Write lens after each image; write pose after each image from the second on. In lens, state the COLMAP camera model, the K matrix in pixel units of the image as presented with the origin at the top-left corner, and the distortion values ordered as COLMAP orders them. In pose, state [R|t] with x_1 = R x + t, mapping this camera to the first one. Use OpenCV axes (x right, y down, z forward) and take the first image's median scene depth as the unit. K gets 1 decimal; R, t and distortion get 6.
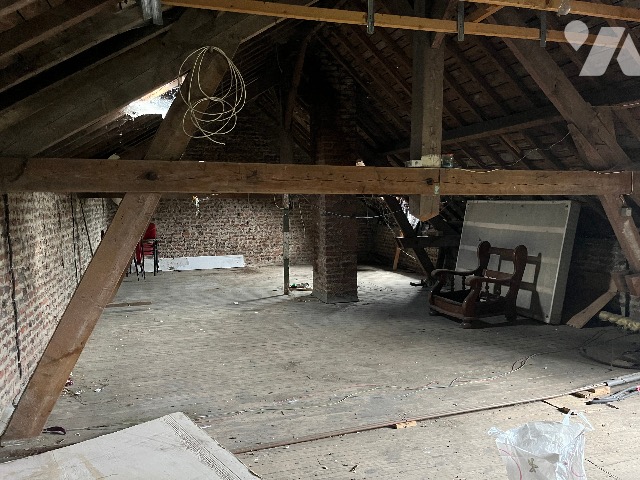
lens RADIAL K [[477.5, 0, 323.2], [0, 477.5, 239.5], [0, 0, 1]] dist [0.051384, -0.083316]
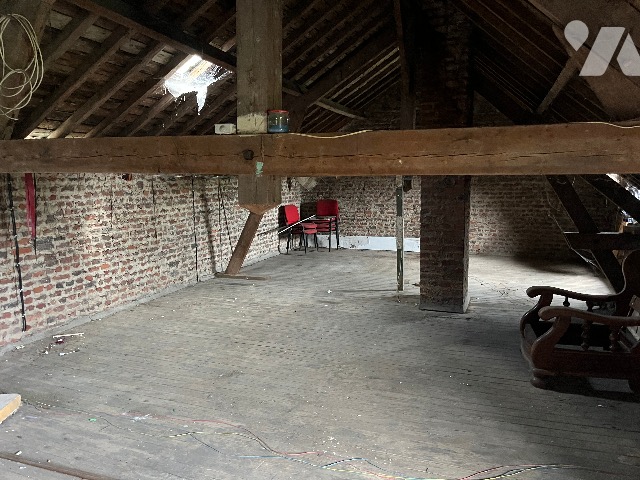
lens RADIAL K [[477.5, 0, 323.2], [0, 477.5, 239.5], [0, 0, 1]] dist [0.051384, -0.083316]
pose [[0.799329, 0.079877, -0.595561, 0.556451], [-0.049585, 0.996513, 0.067102, -0.043651], [0.598844, -0.024105, 0.800502, 0.421371]]
